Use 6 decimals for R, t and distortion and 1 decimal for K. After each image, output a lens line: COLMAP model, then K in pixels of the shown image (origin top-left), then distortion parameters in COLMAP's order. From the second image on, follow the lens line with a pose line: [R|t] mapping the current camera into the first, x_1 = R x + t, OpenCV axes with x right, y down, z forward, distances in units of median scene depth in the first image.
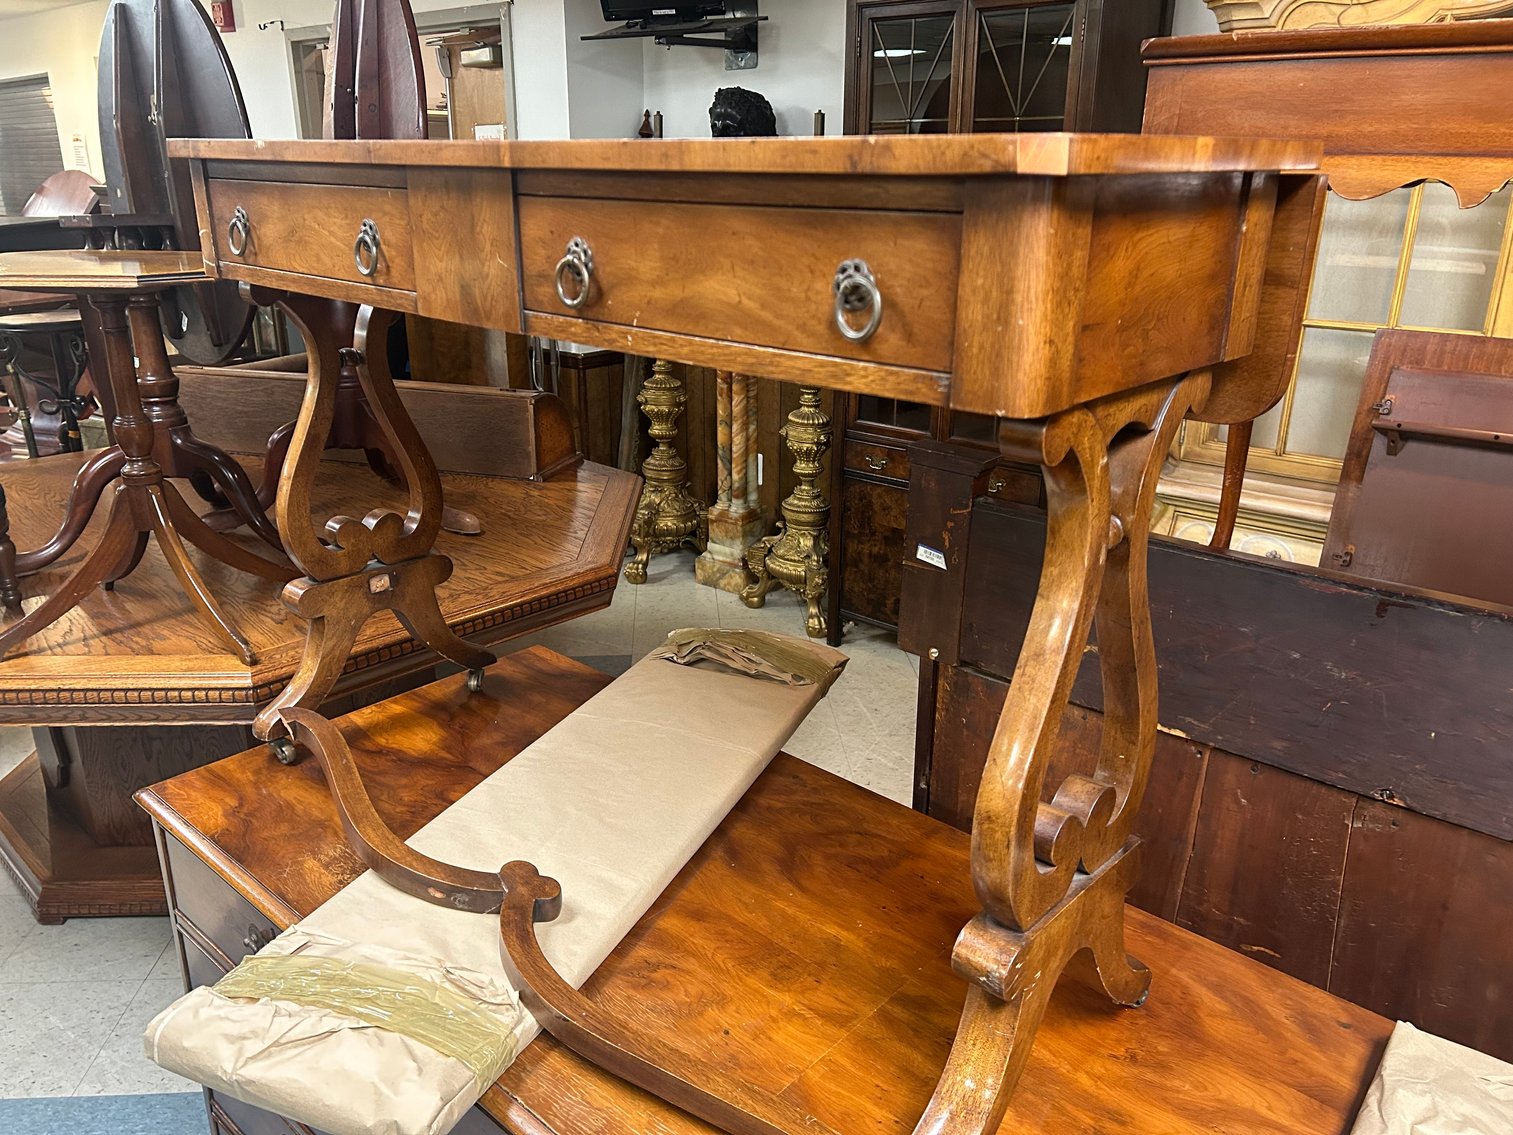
lens RADIAL K [[1143.6, 0, 747.2], [0, 1143.6, 570.2], [0, 0, 1]] dist [0.051997, -0.060448]
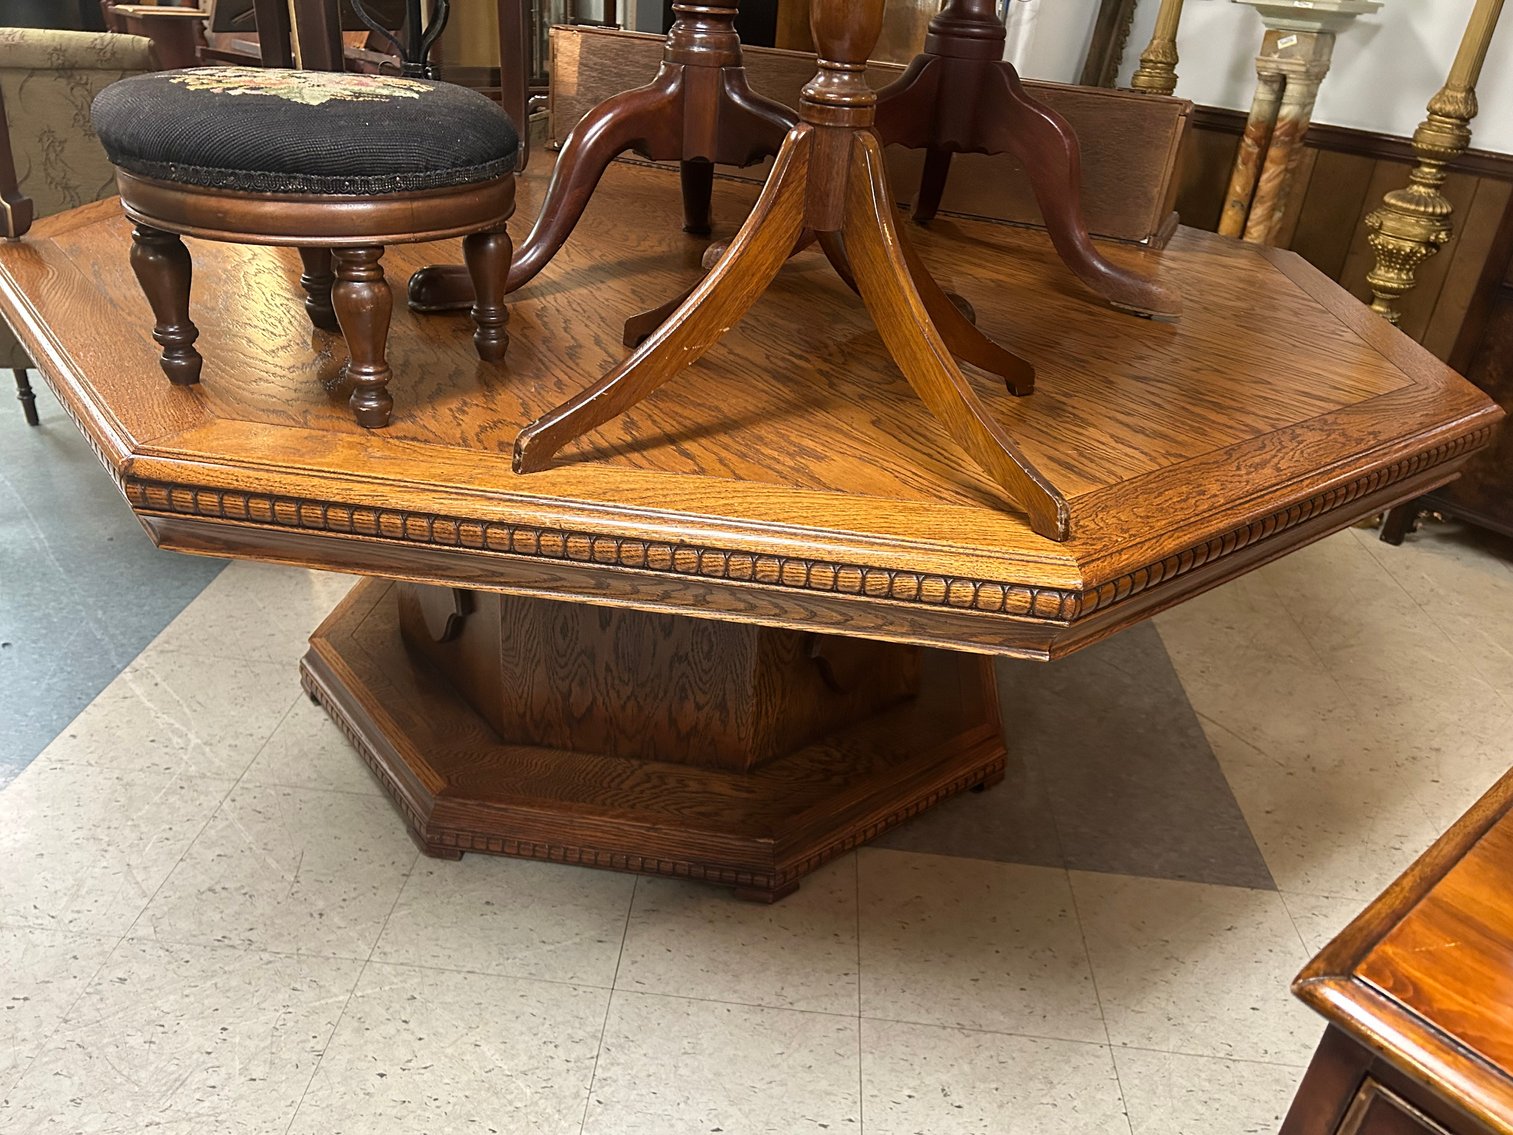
lens RADIAL K [[1143.8, 0, 739.3], [0, 1143.8, 565.0], [0, 0, 1]] dist [0.060963, -0.076876]
pose [[0.987896, 0.126124, -0.090296, -0.407248], [-0.111654, 0.982288, 0.150481, 0.028864], [0.107676, -0.138578, 0.984481, 0.411608]]
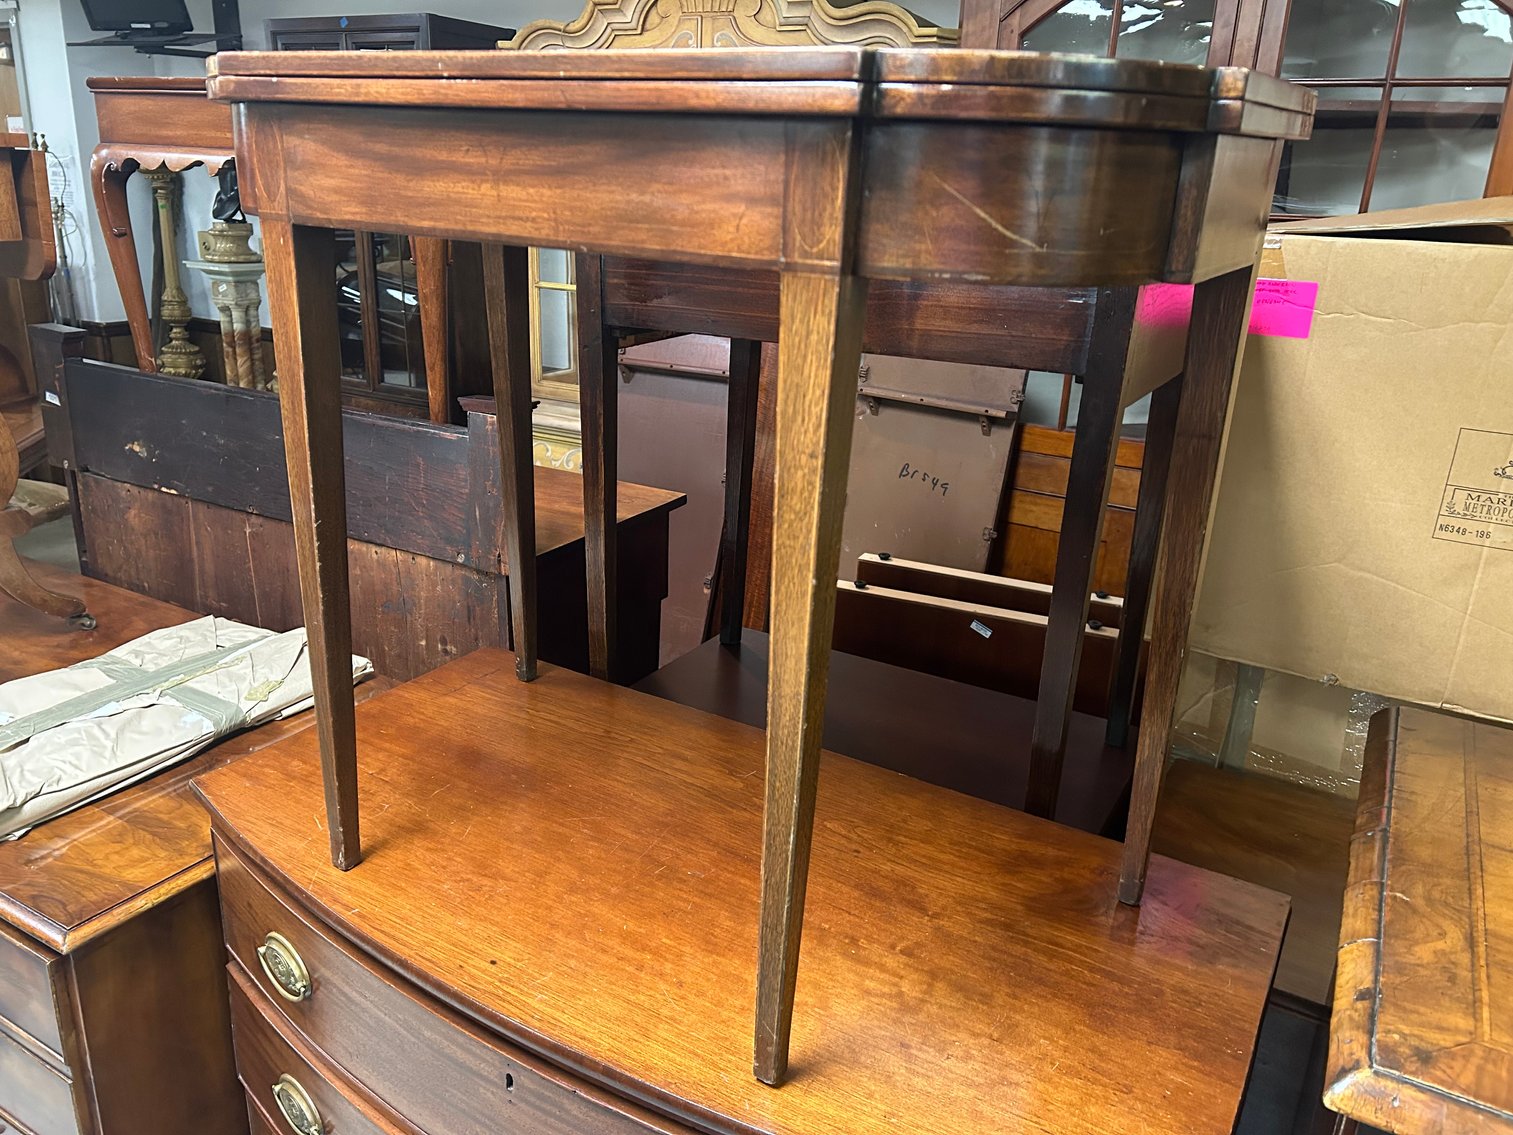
lens RADIAL K [[1152.7, 0, 743.7], [0, 1152.7, 569.8], [0, 0, 1]] dist [0.039676, -0.040251]
pose [[0.980388, -0.032576, 0.194364, 0.438874], [0.034865, 0.999357, -0.008370, 0.152867], [-0.193967, 0.014982, 0.980894, -0.416934]]
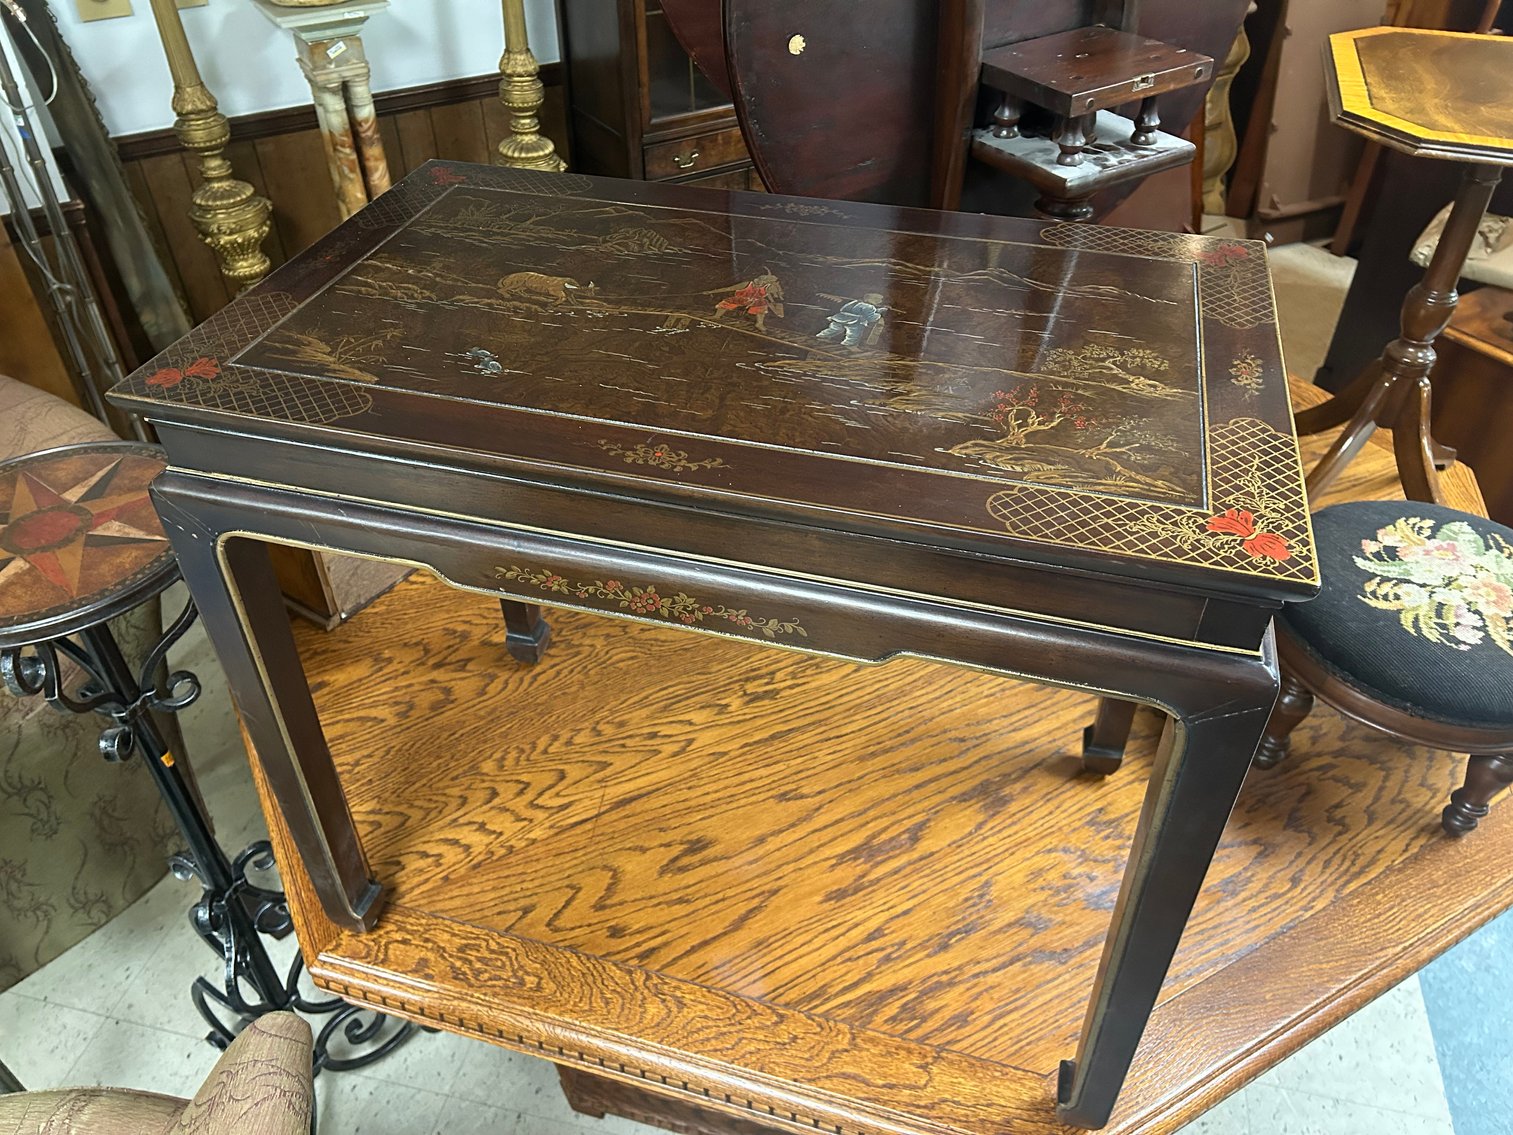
lens RADIAL K [[1152.7, 0, 743.7], [0, 1152.7, 569.8], [0, 0, 1]] dist [0.039676, -0.040251]
pose [[0.292410, -0.608449, 0.737757, -1.082523], [0.333927, 0.787879, 0.517435, -0.431868], [-0.896097, 0.095054, 0.433562, 0.879945]]
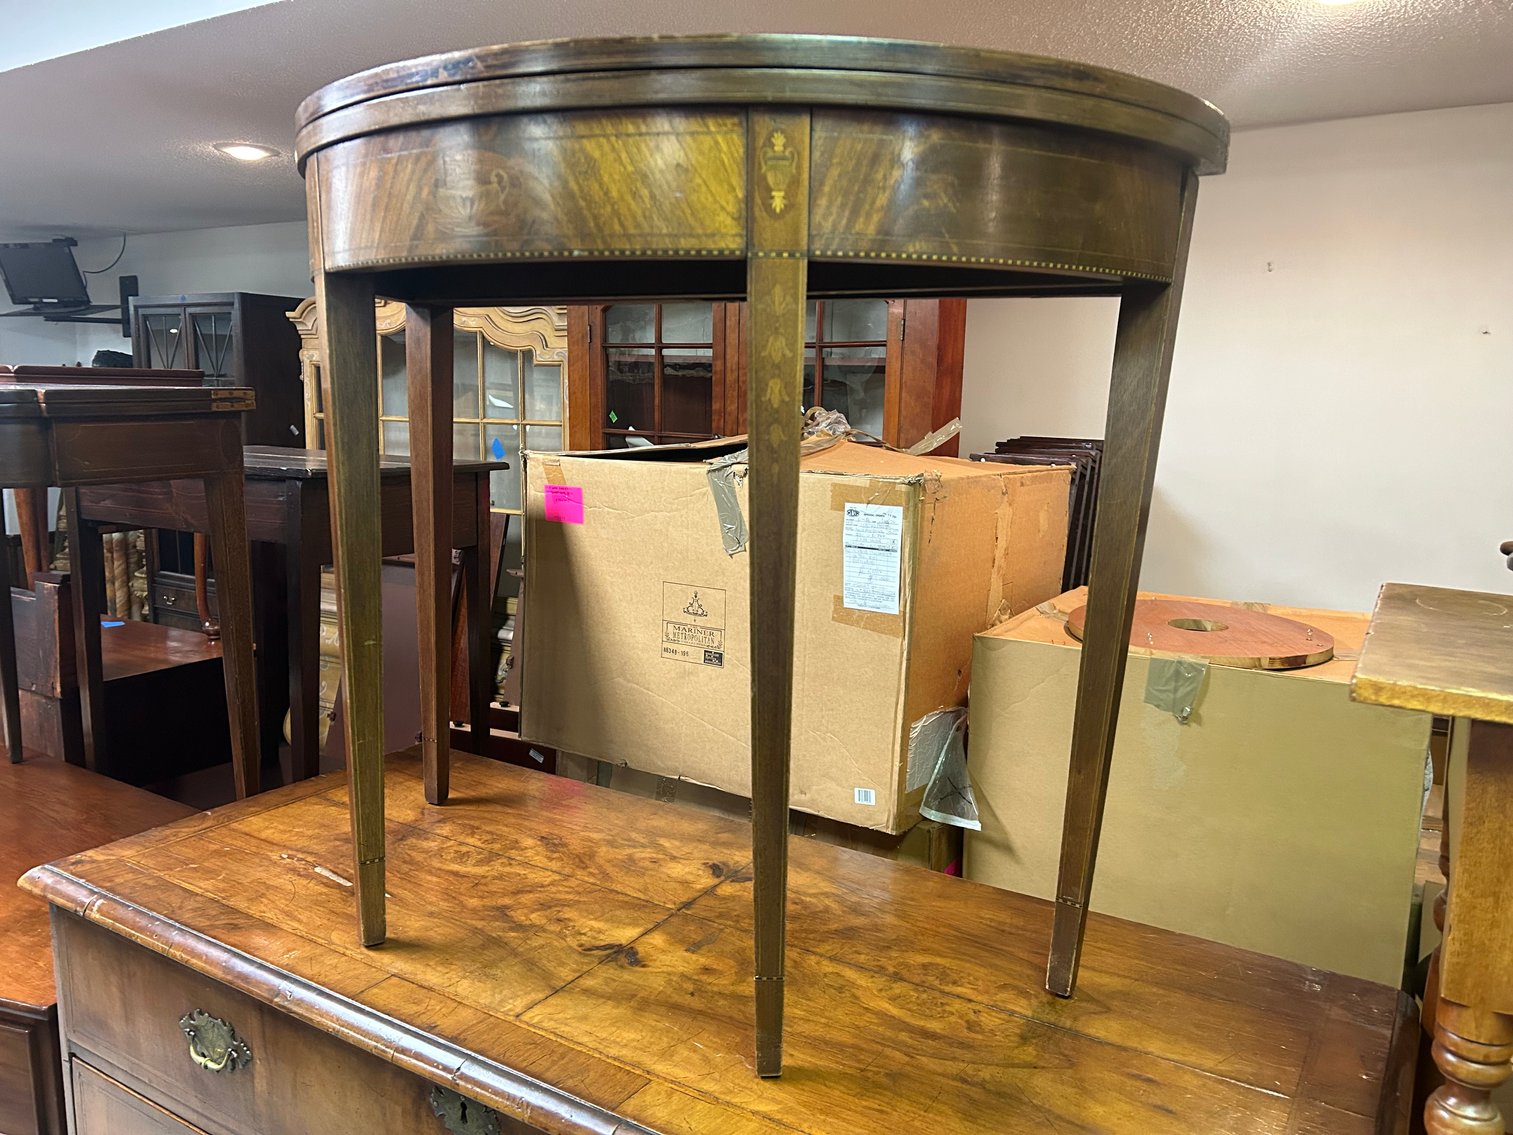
lens RADIAL K [[1143.6, 0, 747.2], [0, 1143.6, 570.2], [0, 0, 1]] dist [0.051997, -0.060448]
pose [[0.985620, -0.010439, 0.168657, 0.860094], [0.042170, 0.981706, -0.185673, 0.249018], [-0.163633, 0.190116, 0.968029, -0.775262]]
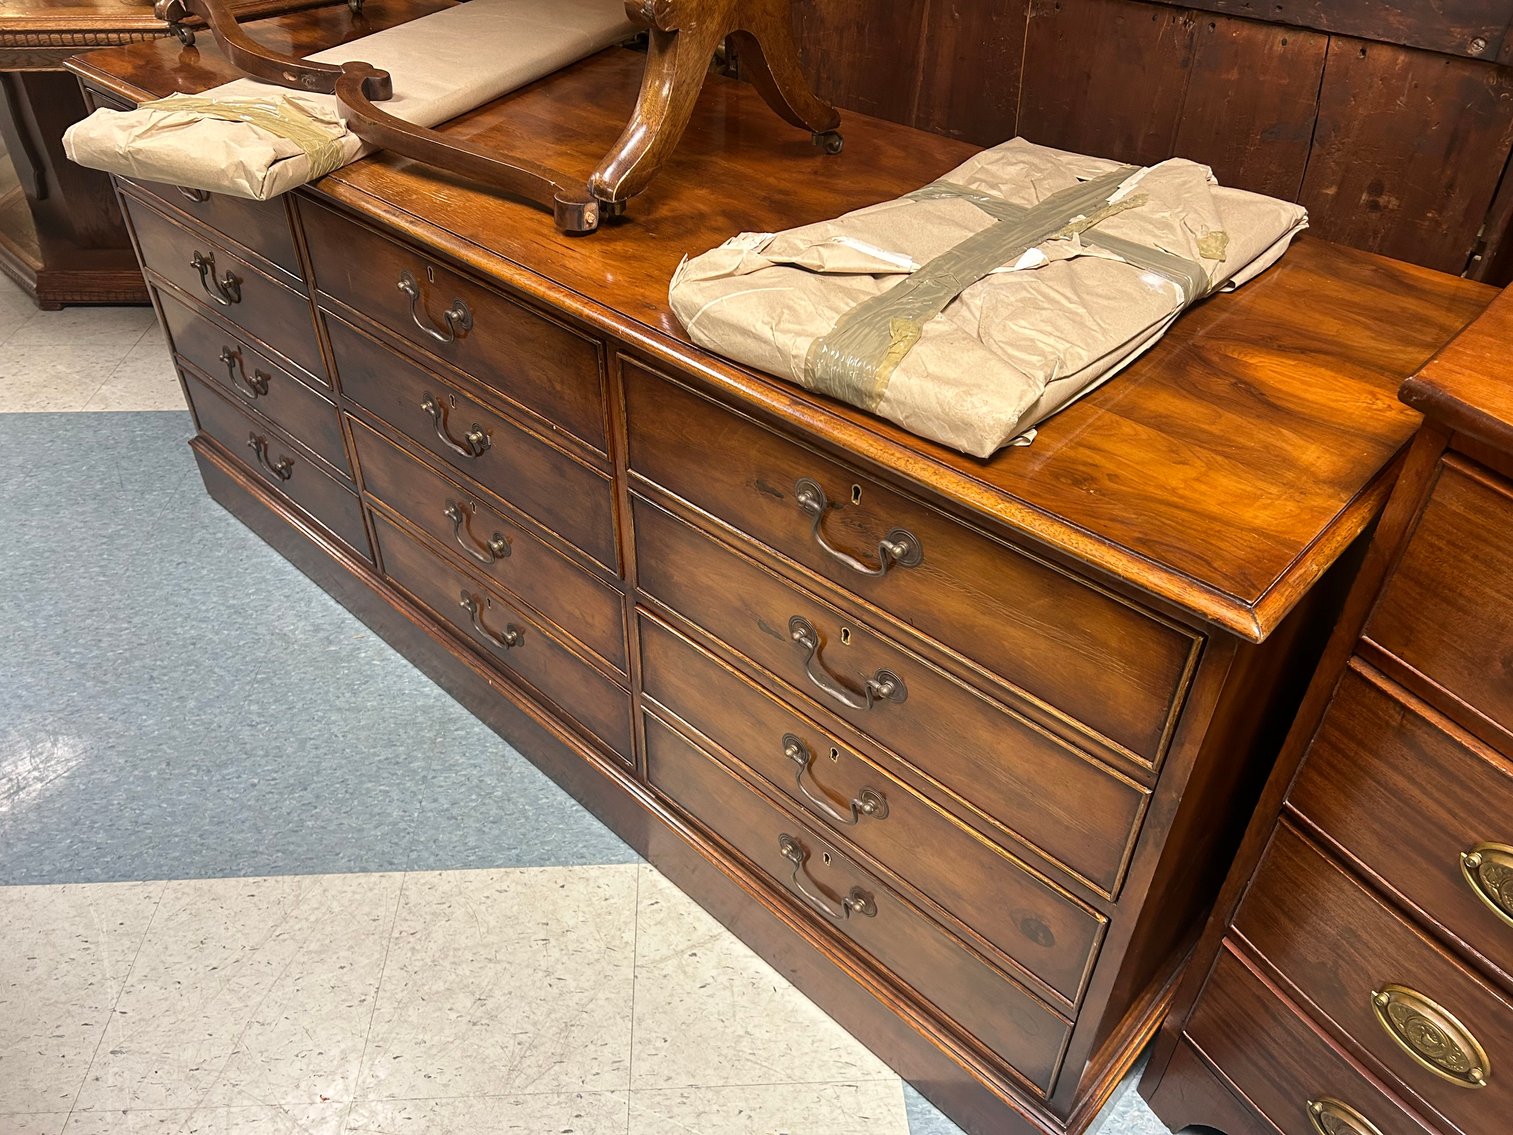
lens RADIAL K [[1143.6, 0, 747.2], [0, 1143.6, 570.2], [0, 0, 1]] dist [0.051997, -0.060448]
pose [[0.999680, 0.014062, -0.021019, 0.124496], [-0.006731, 0.949114, 0.314860, 0.188116], [0.024377, -0.314618, 0.948905, -0.164982]]
